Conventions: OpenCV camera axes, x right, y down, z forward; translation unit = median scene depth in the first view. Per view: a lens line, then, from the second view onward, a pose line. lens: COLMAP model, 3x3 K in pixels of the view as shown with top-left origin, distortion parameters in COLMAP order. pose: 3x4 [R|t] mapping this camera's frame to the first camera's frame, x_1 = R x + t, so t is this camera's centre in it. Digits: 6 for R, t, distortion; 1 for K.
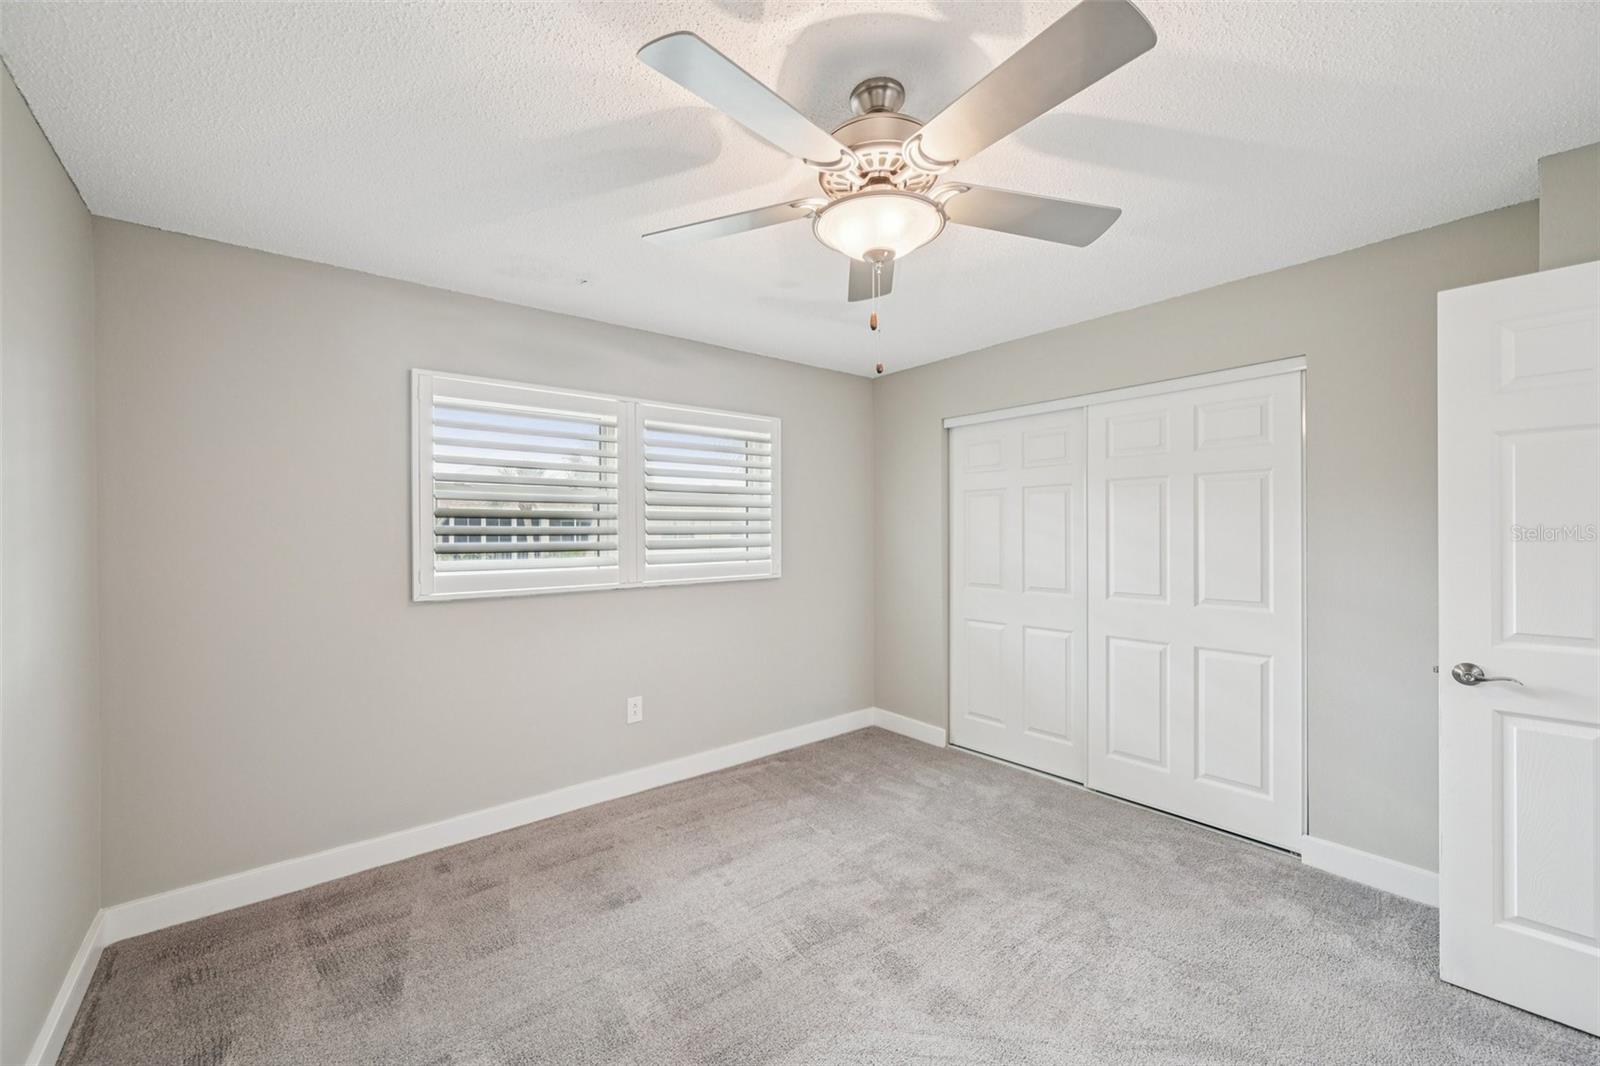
lens RADIAL K [[633.8, 0, 812.7], [0, 633.8, 544.1], [0, 0, 1]] dist [-0.004496, 0.001588]
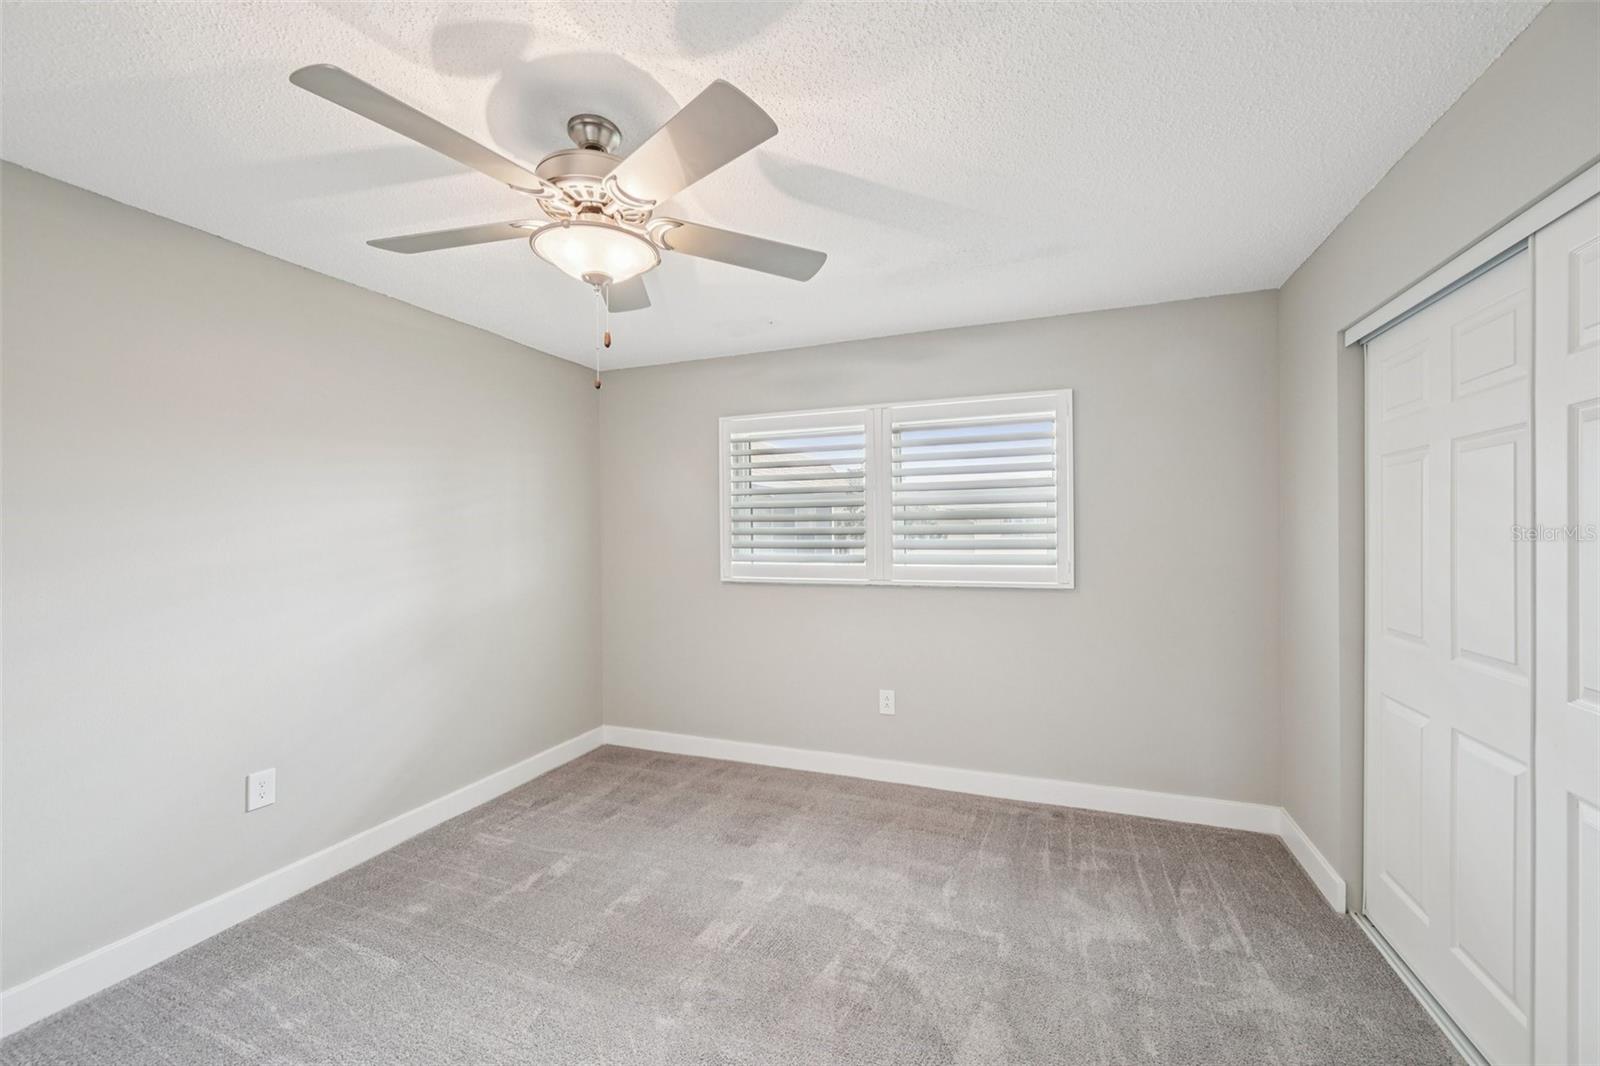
lens RADIAL K [[633.8, 0, 786.5], [0, 633.8, 543.1], [0, 0, 1]] dist [-0.004496, 0.001588]
pose [[0.477622, 0.016860, -0.878404, 0.557972], [-0.012472, 0.999845, 0.012409, -0.011626], [0.878477, 0.005028, 0.477758, 0.357225]]
